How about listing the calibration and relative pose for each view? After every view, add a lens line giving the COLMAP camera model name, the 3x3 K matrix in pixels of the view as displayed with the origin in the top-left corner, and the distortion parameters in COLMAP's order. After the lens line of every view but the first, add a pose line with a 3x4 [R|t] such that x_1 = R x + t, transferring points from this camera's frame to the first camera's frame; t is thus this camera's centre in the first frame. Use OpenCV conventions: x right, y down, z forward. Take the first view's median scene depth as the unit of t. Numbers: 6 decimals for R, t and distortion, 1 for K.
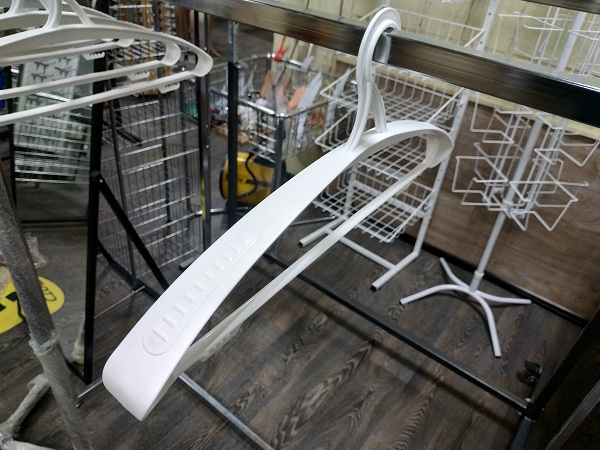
lens RADIAL K [[440.5, 0, 302.9], [0, 440.5, 214.7], [0, 0, 1]] dist [0.004784, -0.022610]
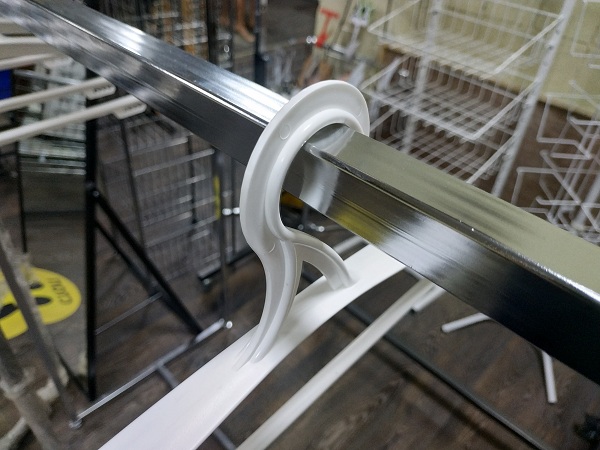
lens RADIAL K [[451.5, 0, 310.4], [0, 451.5, 217.5], [0, 0, 1]] dist [-0.013730, -0.003058]
pose [[0.993753, 0.048621, -0.100458, 0.043247], [-0.043580, 0.997707, 0.051781, -0.064687], [0.102746, -0.047080, 0.993593, 0.096906]]
